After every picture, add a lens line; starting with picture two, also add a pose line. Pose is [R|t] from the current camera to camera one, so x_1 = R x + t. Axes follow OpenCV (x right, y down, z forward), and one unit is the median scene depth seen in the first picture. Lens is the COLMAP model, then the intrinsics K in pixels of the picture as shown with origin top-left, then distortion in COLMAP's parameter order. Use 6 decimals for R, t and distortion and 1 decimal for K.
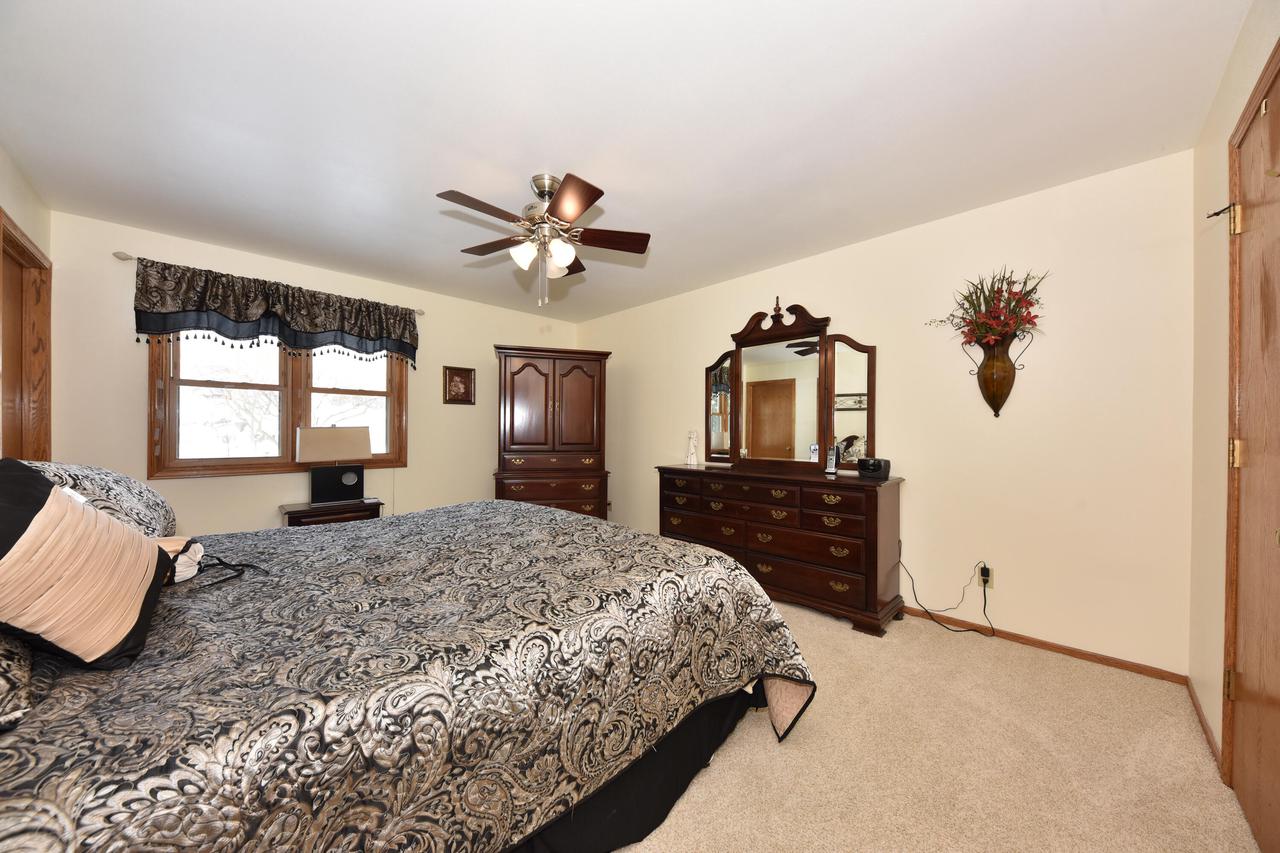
lens RADIAL K [[435.6, 0, 640.3], [0, 435.6, 429.0], [0, 0, 1]] dist [0.002056, -0.000068]
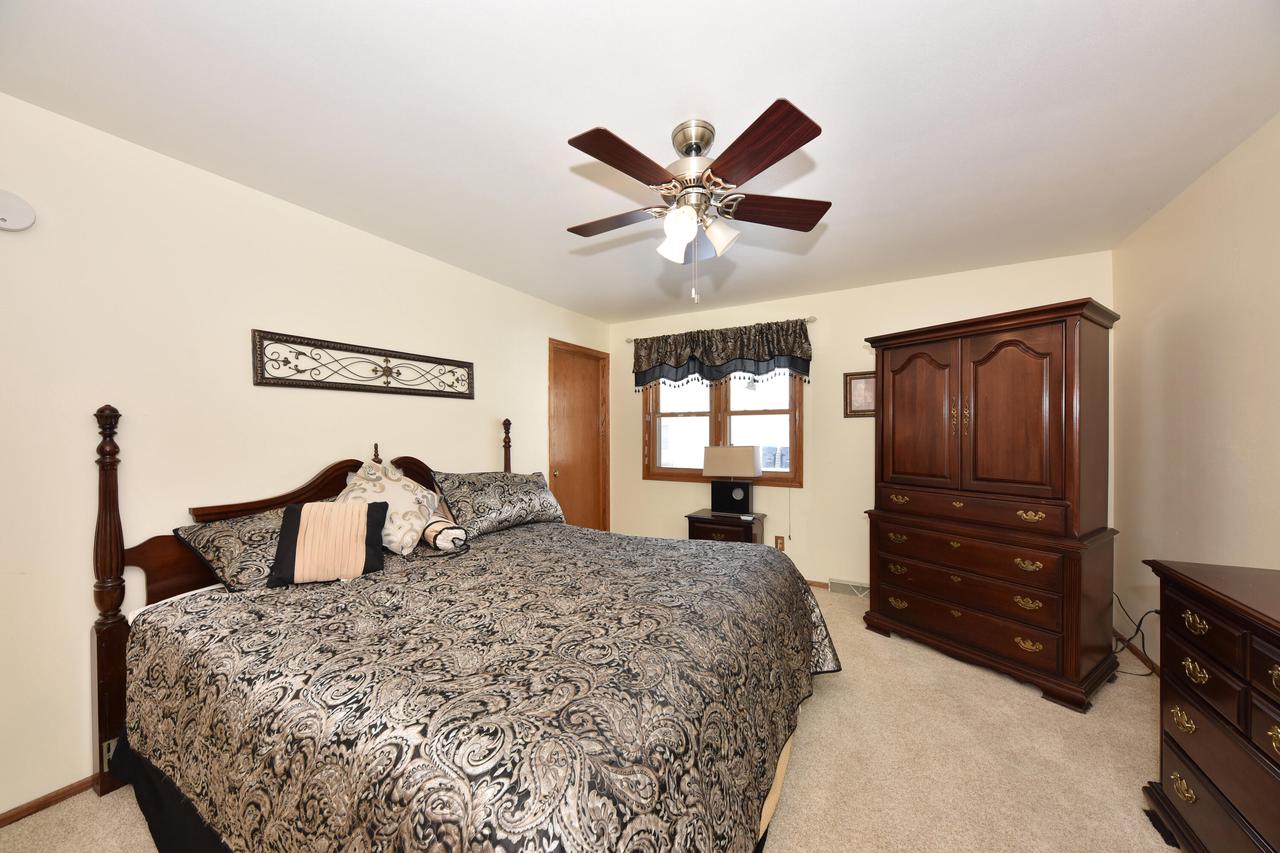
lens RADIAL K [[435.6, 0, 642.6], [0, 435.6, 438.6], [0, 0, 1]] dist [0.002056, -0.000068]
pose [[0.287208, 0.006560, -0.957846, 0.317450], [0.010567, 0.999894, 0.010017, -0.039522], [0.957810, -0.012998, 0.287108, 0.480710]]
